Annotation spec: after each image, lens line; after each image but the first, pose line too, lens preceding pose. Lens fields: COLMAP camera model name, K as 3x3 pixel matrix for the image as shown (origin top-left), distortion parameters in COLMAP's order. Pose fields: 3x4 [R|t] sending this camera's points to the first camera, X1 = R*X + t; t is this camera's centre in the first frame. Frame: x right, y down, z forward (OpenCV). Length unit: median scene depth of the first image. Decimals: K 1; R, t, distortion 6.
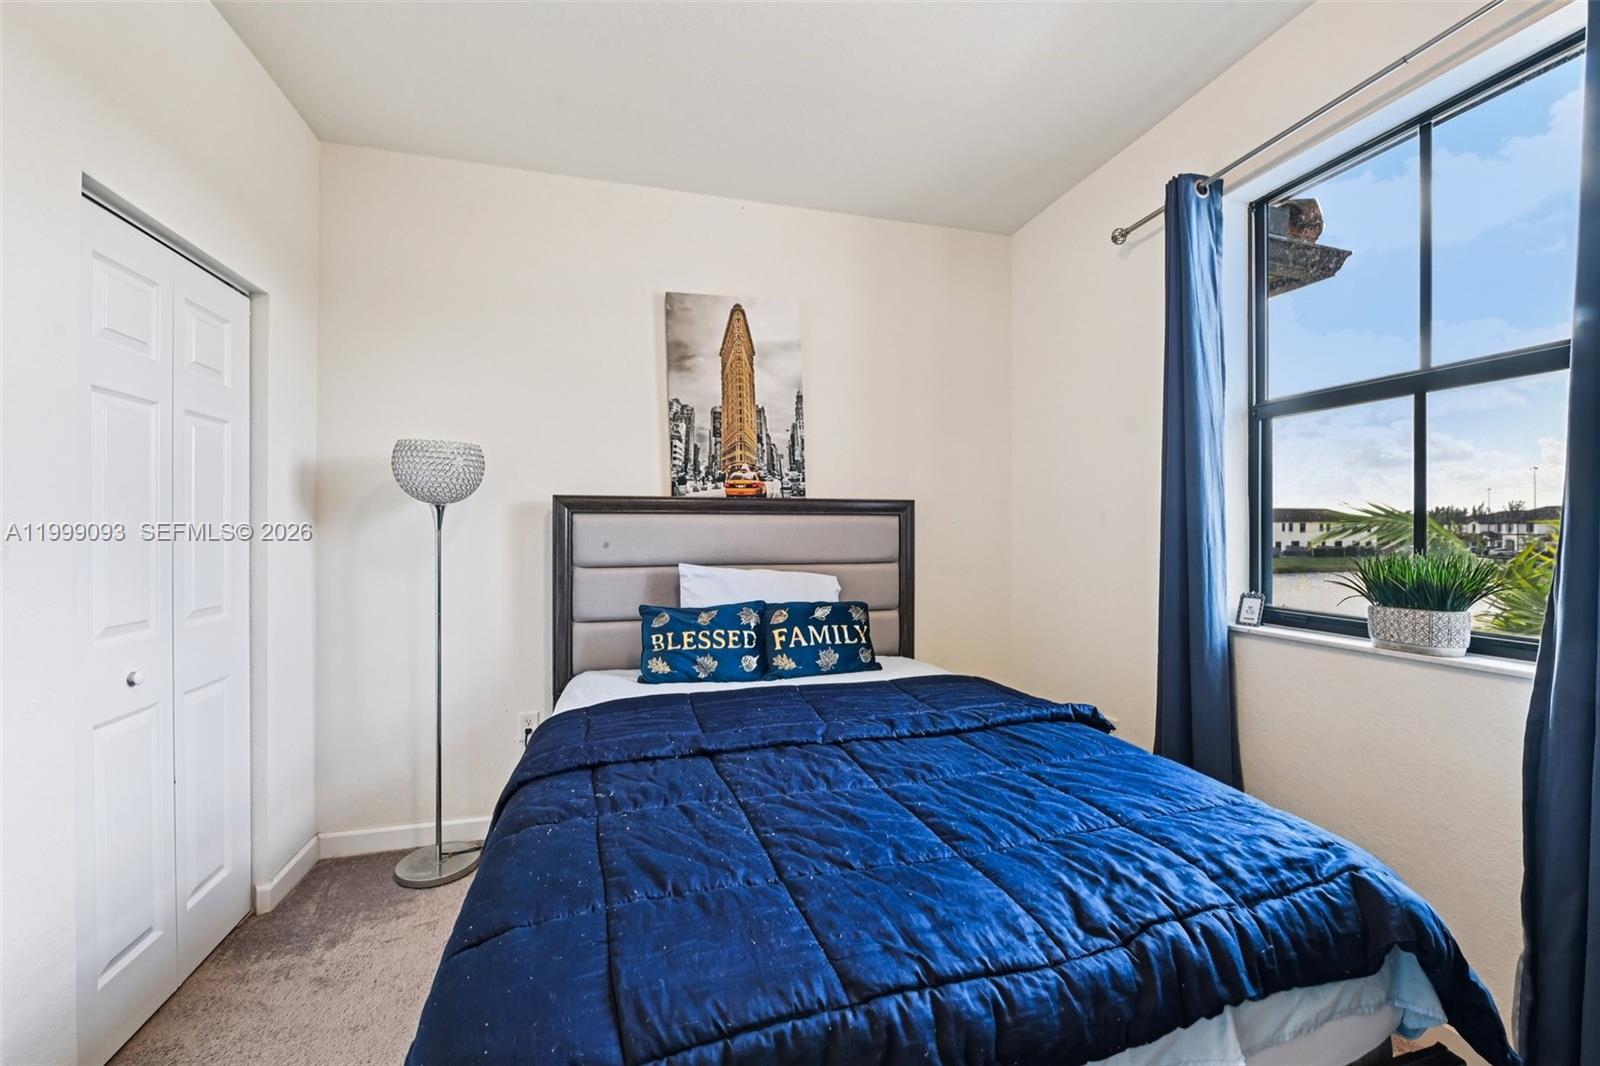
lens RADIAL K [[639.9, 0, 797.5], [0, 639.9, 531.2], [0, 0, 1]] dist [-0.007763, -0.000628]
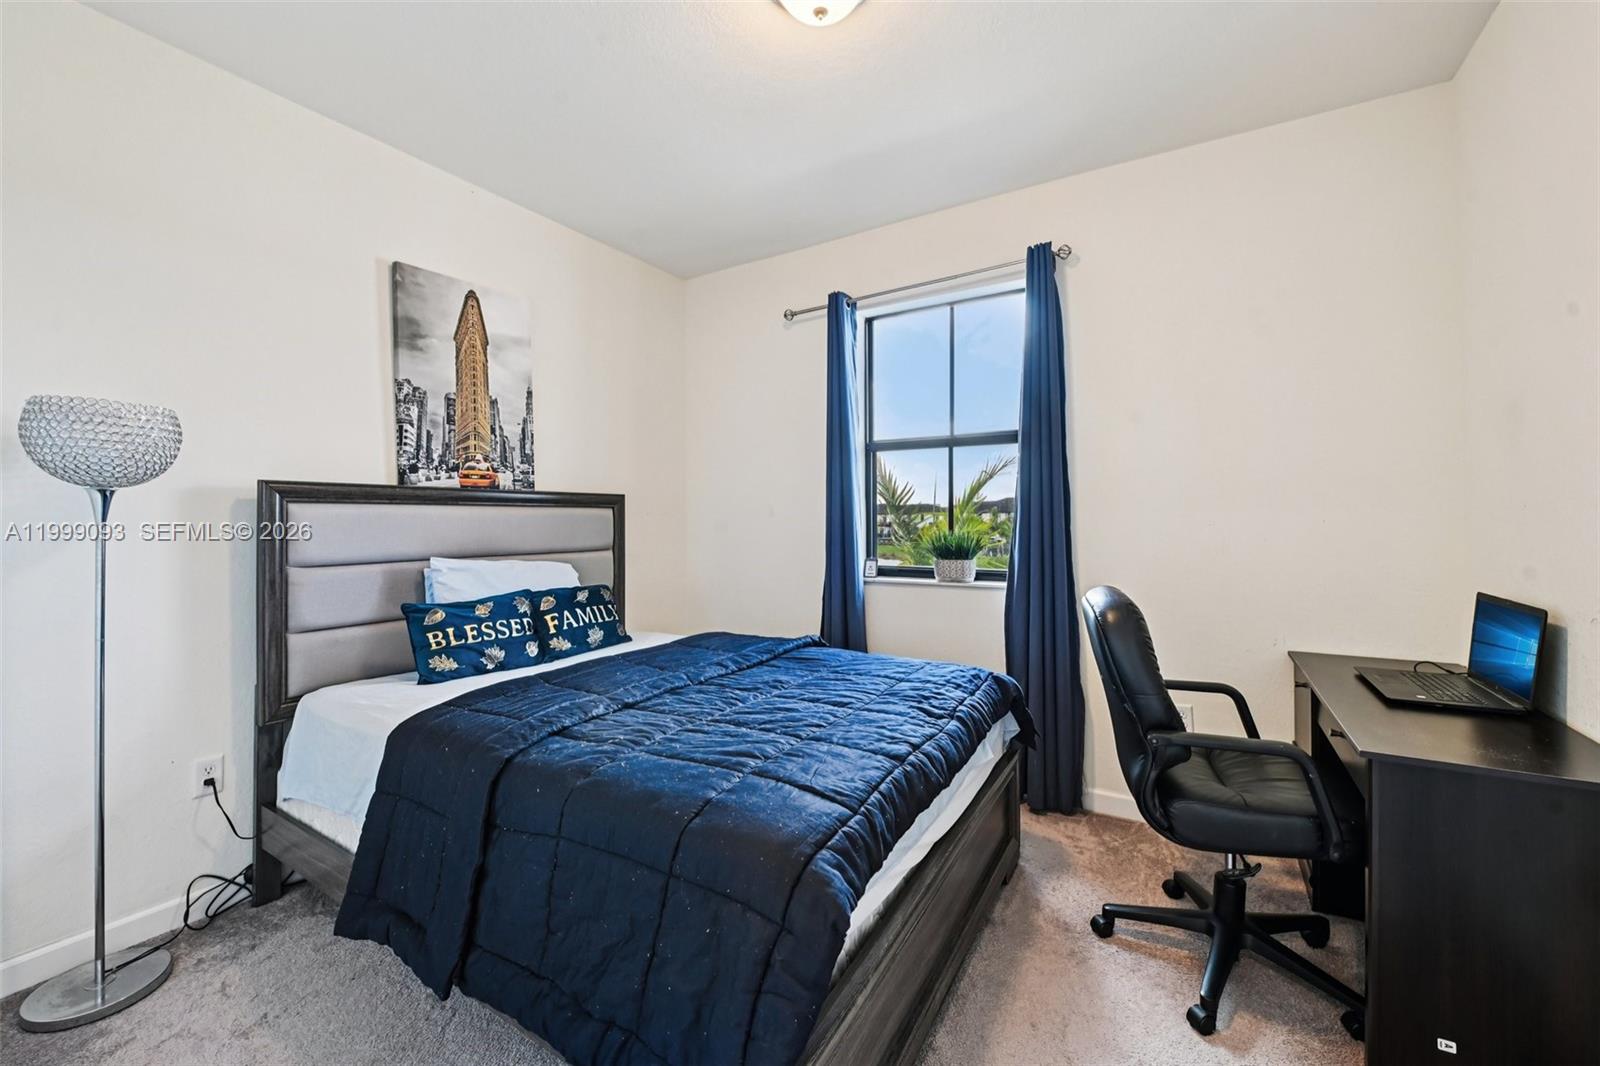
lens RADIAL K [[639.9, 0, 810.7], [0, 639.9, 521.7], [0, 0, 1]] dist [-0.007763, -0.000628]
pose [[0.722376, -0.005498, 0.691479, -0.453883], [0.005354, 0.999983, 0.002358, -0.001419], [-0.691480, 0.001998, 0.722393, -0.070372]]
